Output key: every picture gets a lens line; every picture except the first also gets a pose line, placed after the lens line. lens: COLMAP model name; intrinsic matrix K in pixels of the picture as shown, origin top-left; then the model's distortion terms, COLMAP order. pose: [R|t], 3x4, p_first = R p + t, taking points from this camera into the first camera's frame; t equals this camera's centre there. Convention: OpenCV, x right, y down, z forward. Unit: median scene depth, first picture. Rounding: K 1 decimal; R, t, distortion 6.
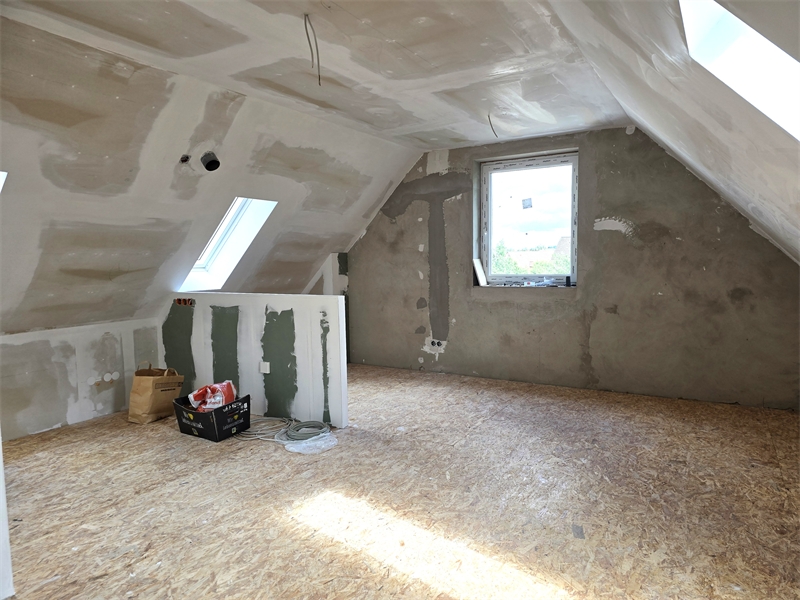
lens RADIAL K [[534.9, 0, 400.7], [0, 534.9, 298.9], [0, 0, 1]] dist [0.034393, -0.014278]
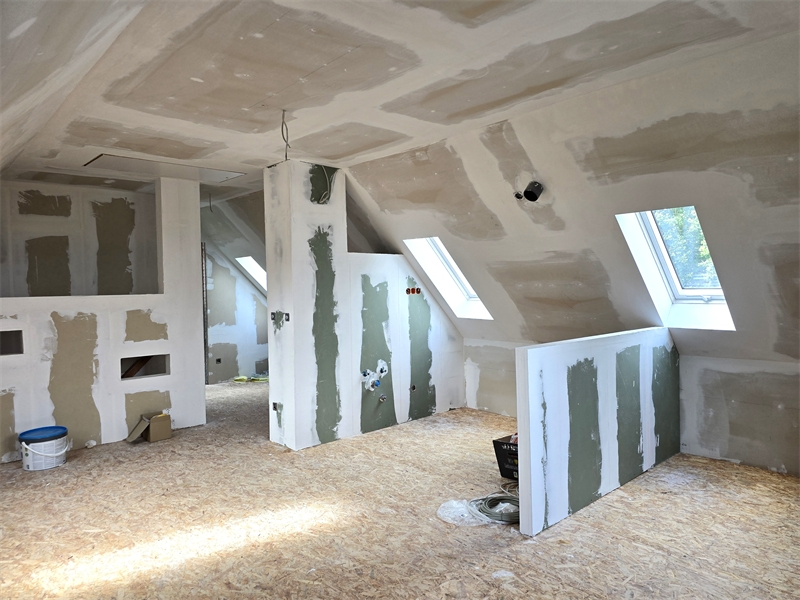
lens RADIAL K [[534.9, 0, 418.9], [0, 534.9, 298.0], [0, 0, 1]] dist [0.034393, -0.014278]
pose [[-0.268080, 0.047067, -0.962246, 0.736578], [-0.050168, 0.996769, 0.062732, -0.135223], [0.962090, 0.065092, -0.264852, 1.249259]]
